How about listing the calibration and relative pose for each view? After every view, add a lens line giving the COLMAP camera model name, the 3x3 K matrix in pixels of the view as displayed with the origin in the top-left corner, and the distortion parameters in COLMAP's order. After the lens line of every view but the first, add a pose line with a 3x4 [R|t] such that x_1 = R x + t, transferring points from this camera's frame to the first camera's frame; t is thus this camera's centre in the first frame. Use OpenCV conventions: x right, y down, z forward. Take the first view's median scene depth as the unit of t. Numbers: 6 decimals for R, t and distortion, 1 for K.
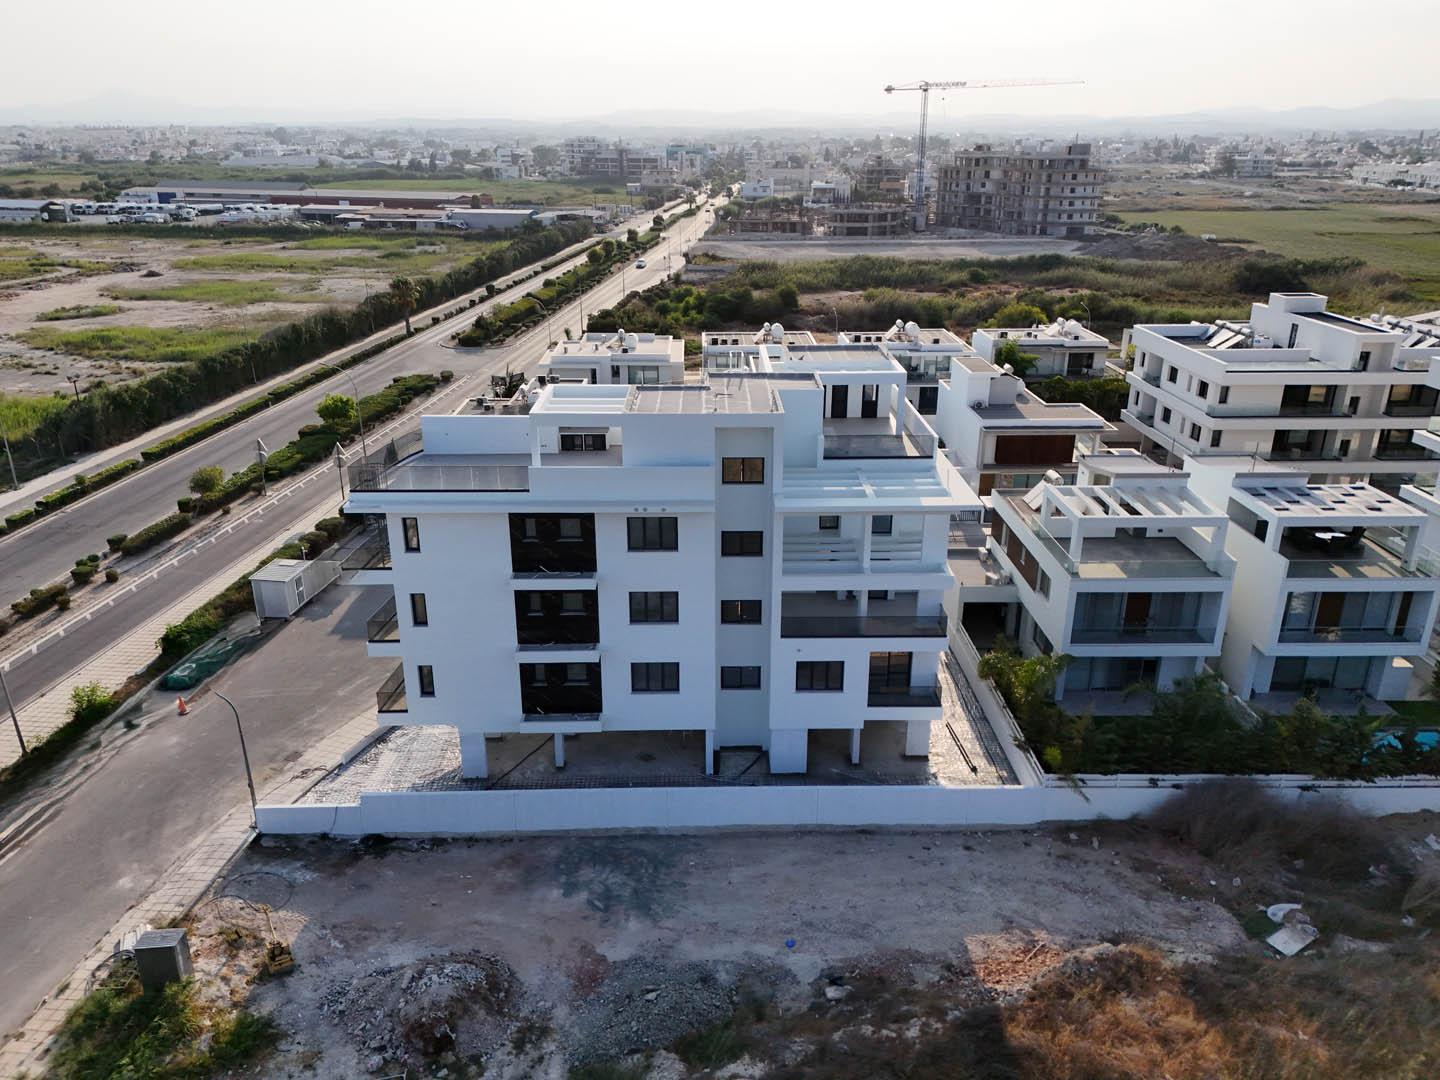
lens RADIAL K [[1069.2, 0, 719.7], [0, 1069.2, 520.6], [0, 0, 1]] dist [0.061091, -0.057496]
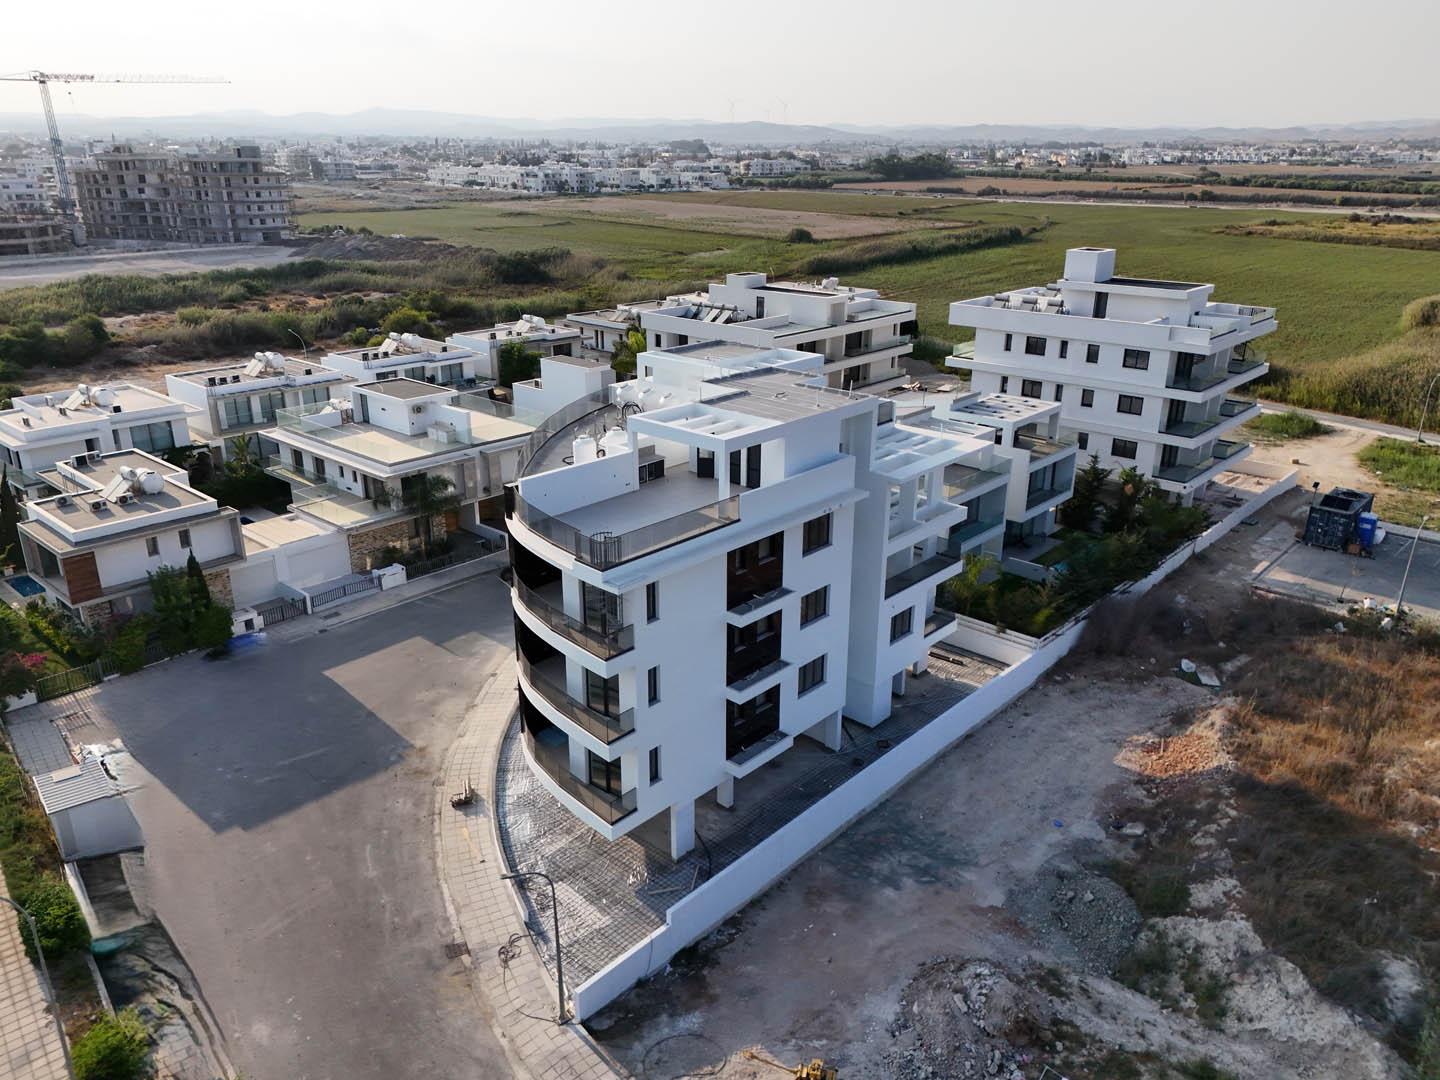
lens RADIAL K [[1054.5, 0, 721.9], [0, 1054.5, 544.6], [0, 0, 1]] dist [0.055323, -0.055666]
pose [[0.683620, -0.255682, 0.683586, -0.126948], [0.240715, 0.963206, 0.119541, -0.018703], [-0.688999, 0.082829, 0.720014, 0.053621]]
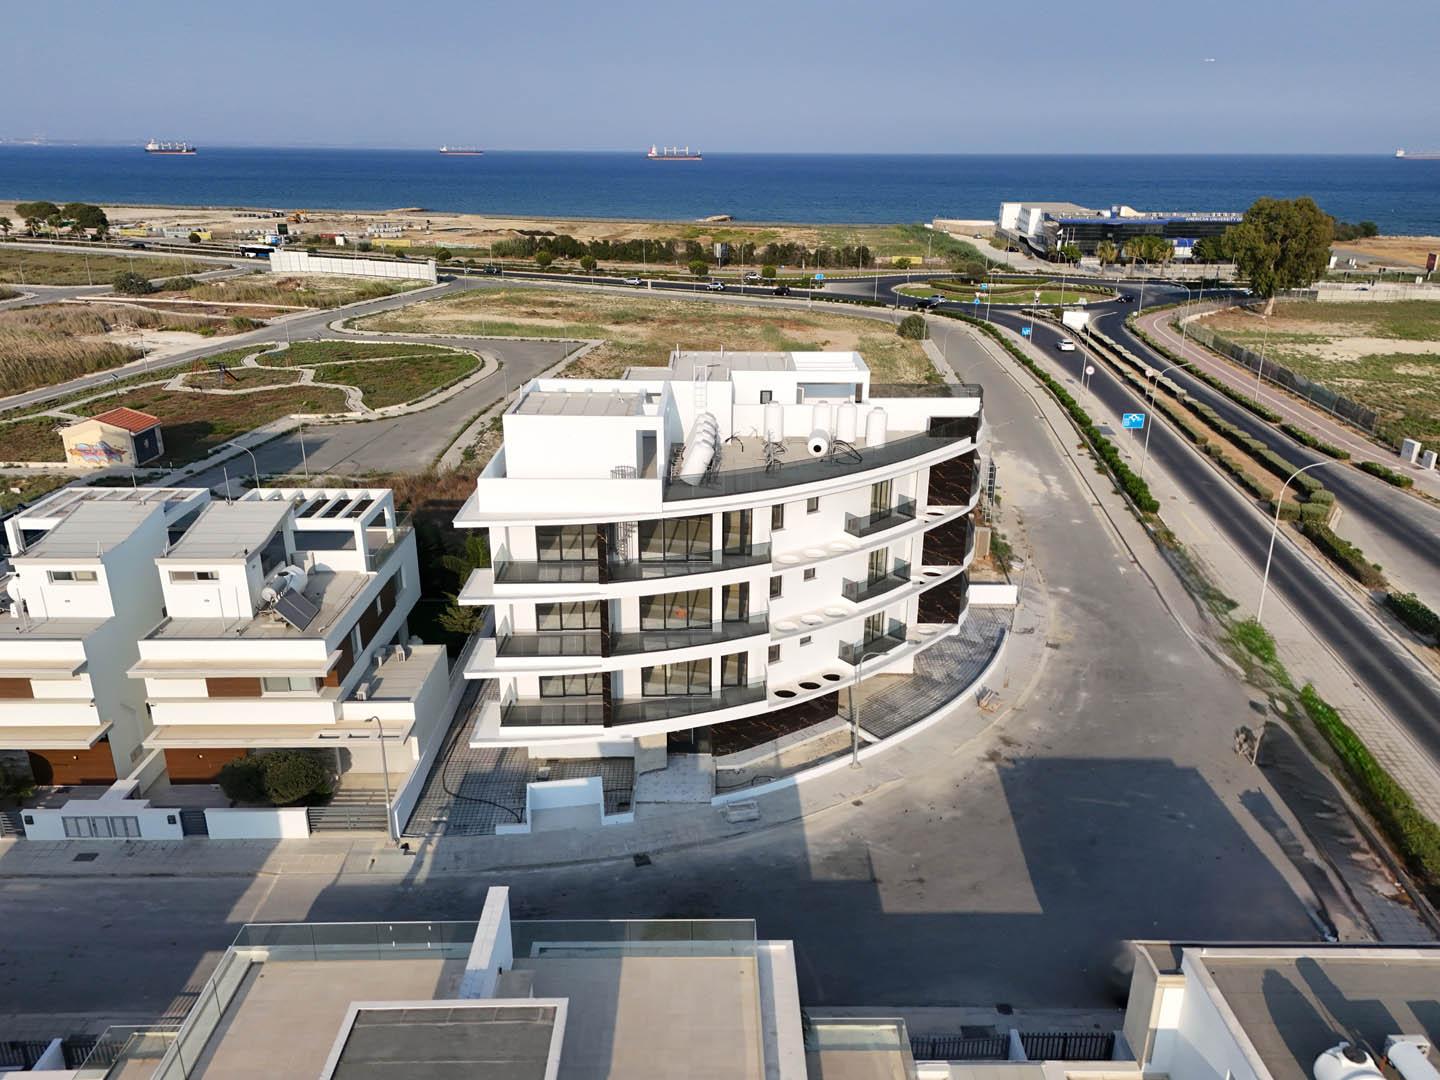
lens RADIAL K [[1054.5, 0, 721.9], [0, 1054.5, 544.6], [0, 0, 1]] dist [0.055323, -0.055666]
pose [[-0.999896, -0.013435, 0.005298, -0.001601], [-0.006921, 0.767774, 0.640683, -0.119206], [-0.012675, 0.640580, -0.767787, 0.337991]]
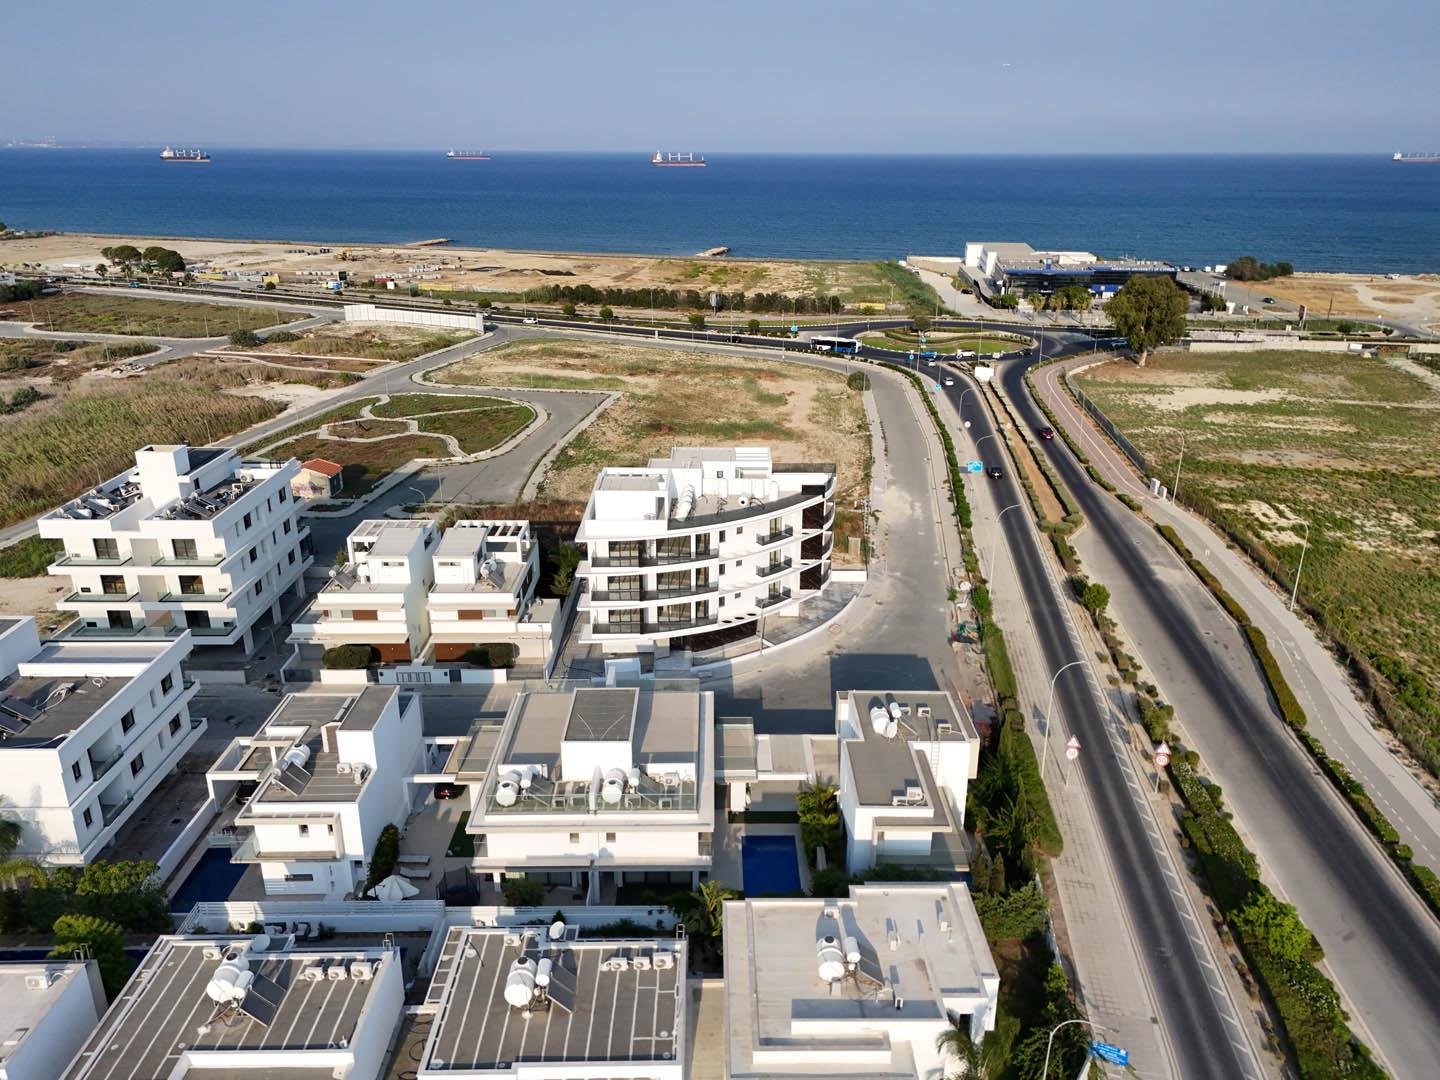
lens RADIAL K [[1054.5, 0, 721.9], [0, 1054.5, 544.6], [0, 0, 1]] dist [0.055323, -0.055666]
pose [[-0.999867, -0.013121, 0.009661, -0.012975], [-0.003872, 0.767263, 0.641320, -0.240219], [-0.015827, 0.641198, -0.767212, 0.479922]]
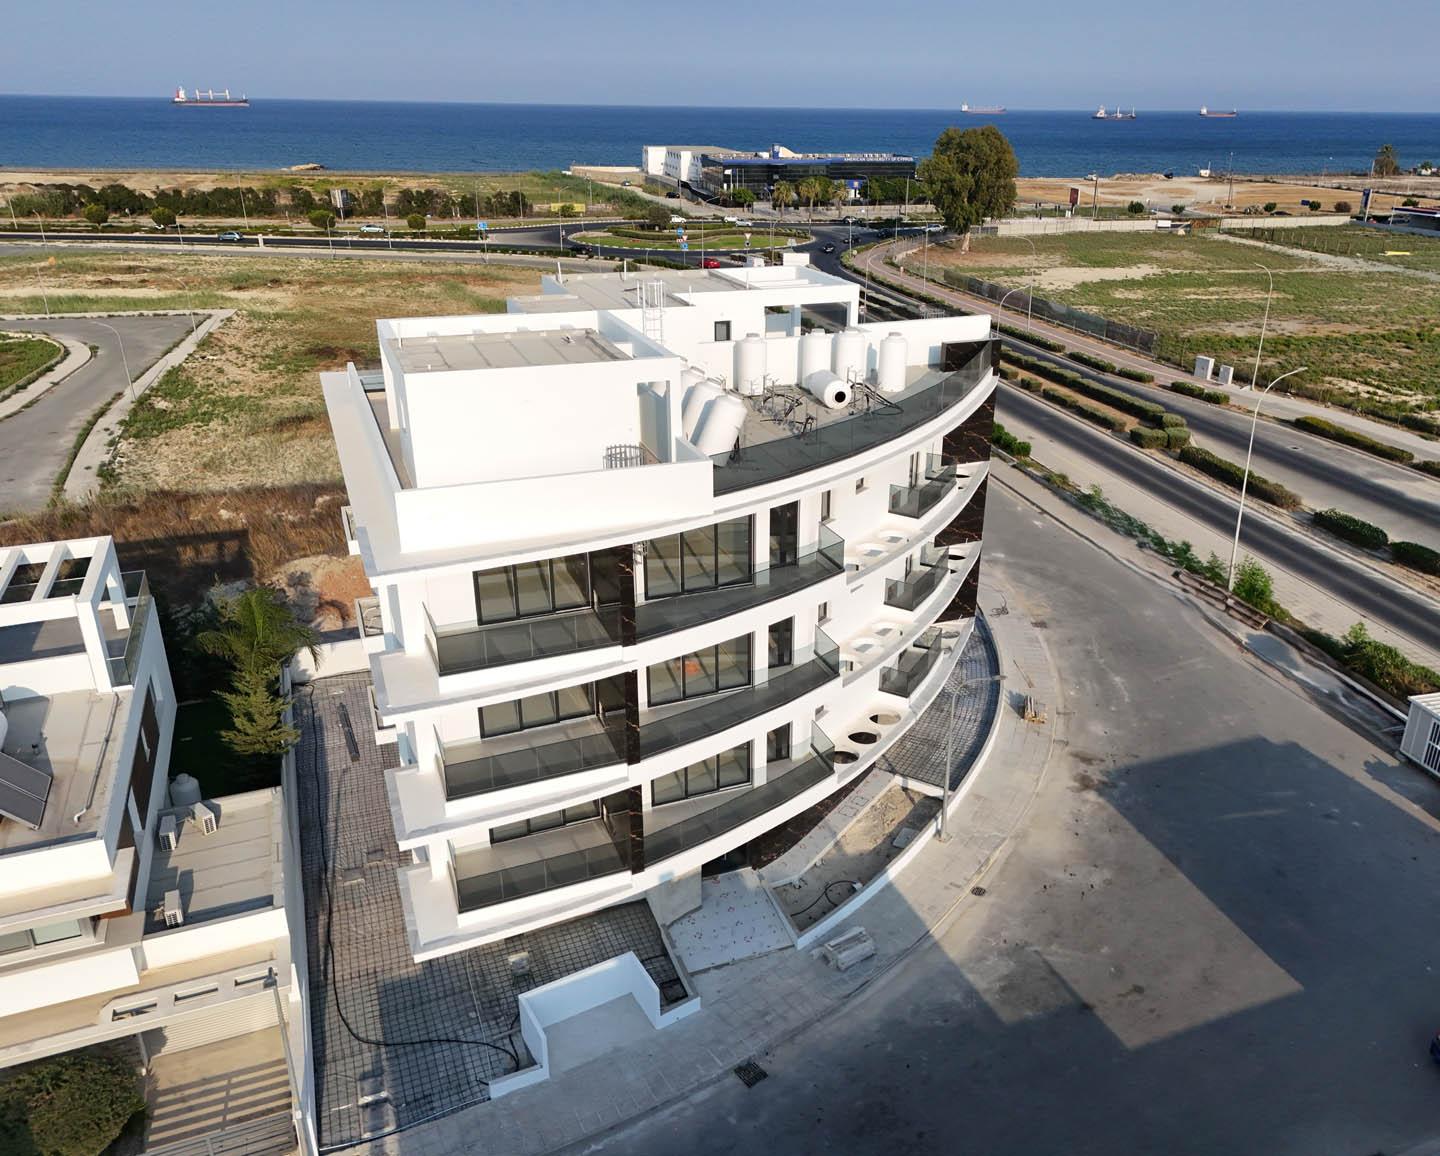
lens RADIAL K [[1132.4, 0, 776.6], [0, 1132.4, 574.8], [0, 0, 1]] dist [0.067178, -0.085658]
pose [[-0.928680, 0.126043, -0.348809, 0.038293], [-0.139164, 0.753342, 0.642736, -0.085842], [0.343785, 0.645437, -0.682073, 0.291403]]
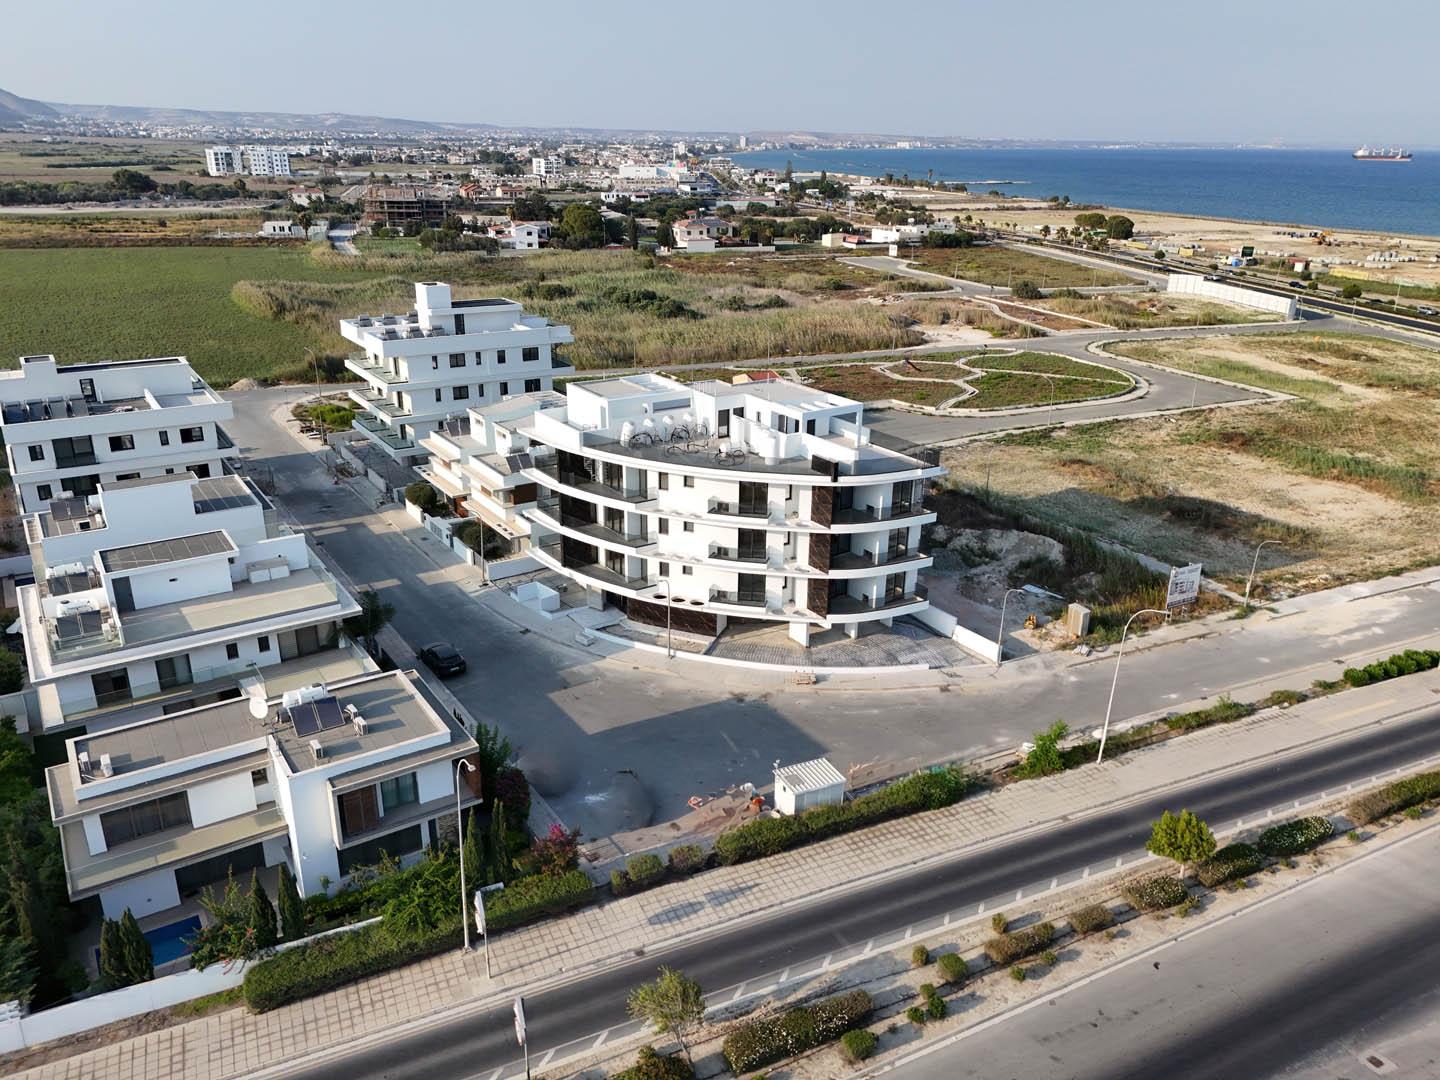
lens RADIAL K [[1054.5, 0, 721.9], [0, 1054.5, 544.6], [0, 0, 1]] dist [0.055323, -0.055666]
pose [[-0.538193, -0.310311, 0.783617, -0.230030], [0.266160, 0.819600, 0.507361, -0.132312], [-0.799692, 0.481625, -0.358510, 0.296963]]
